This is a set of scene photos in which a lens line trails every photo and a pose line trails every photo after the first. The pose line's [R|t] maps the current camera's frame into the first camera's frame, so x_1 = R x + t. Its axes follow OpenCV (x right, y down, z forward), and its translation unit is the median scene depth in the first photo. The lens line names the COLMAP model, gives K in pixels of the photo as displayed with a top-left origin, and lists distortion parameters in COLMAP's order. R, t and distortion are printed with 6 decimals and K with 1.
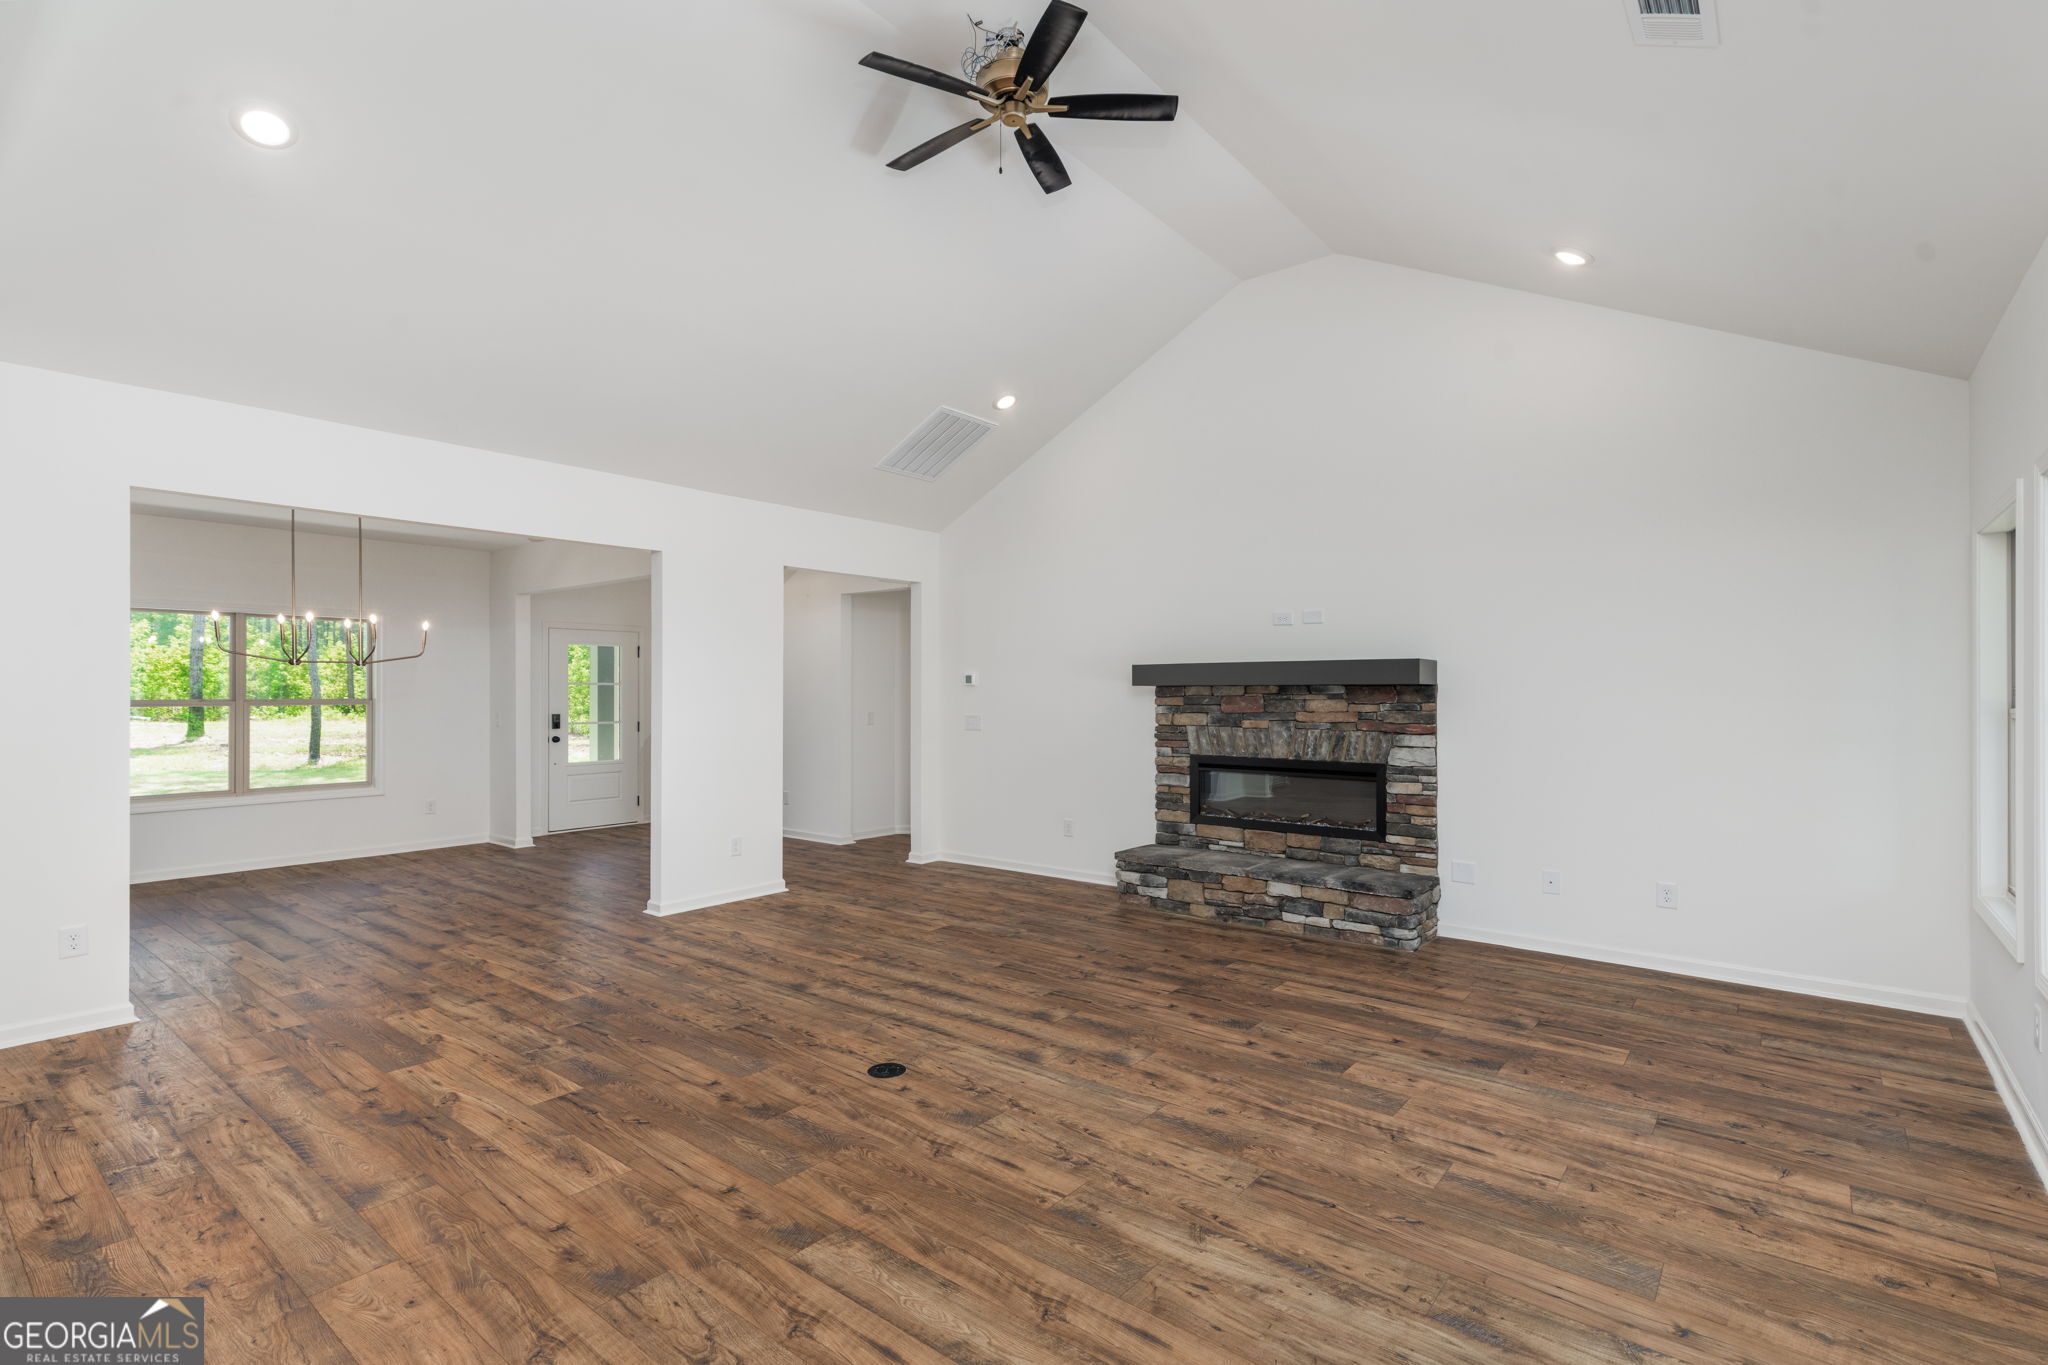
lens RADIAL K [[968.4, 0, 1039.9], [0, 968.4, 689.0], [0, 0, 1]] dist [0.004312, 0.000184]
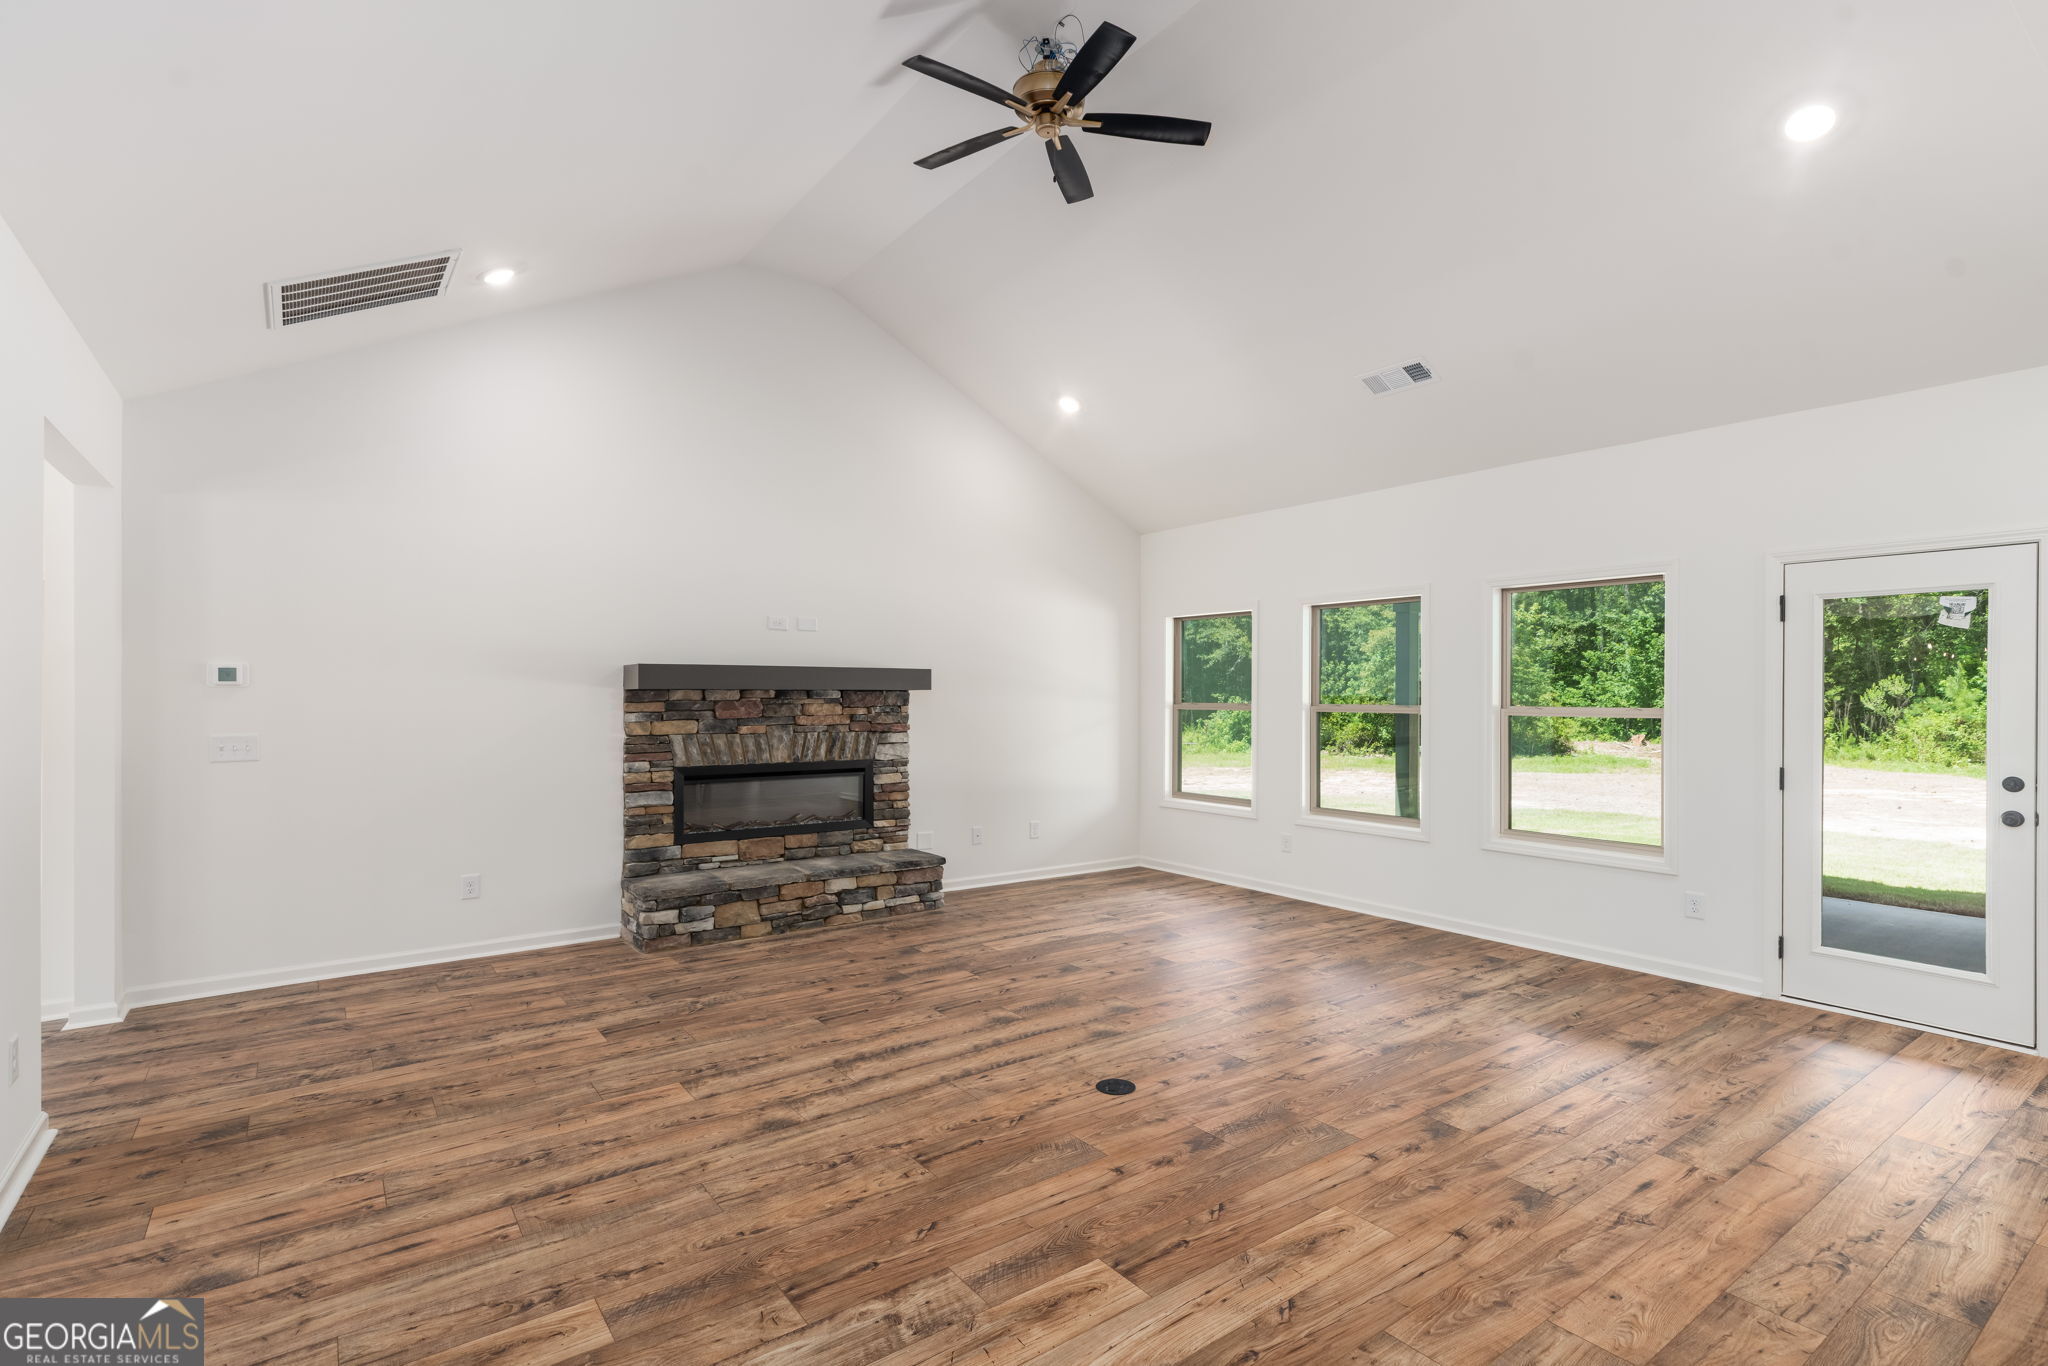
lens RADIAL K [[968.4, 0, 1036.6], [0, 968.4, 690.7], [0, 0, 1]] dist [0.004312, 0.000184]
pose [[0.255597, 0.004953, 0.966771, -0.770184], [-0.002950, 0.999986, -0.004343, 0.000659], [-0.966779, -0.001741, 0.255609, 0.570354]]
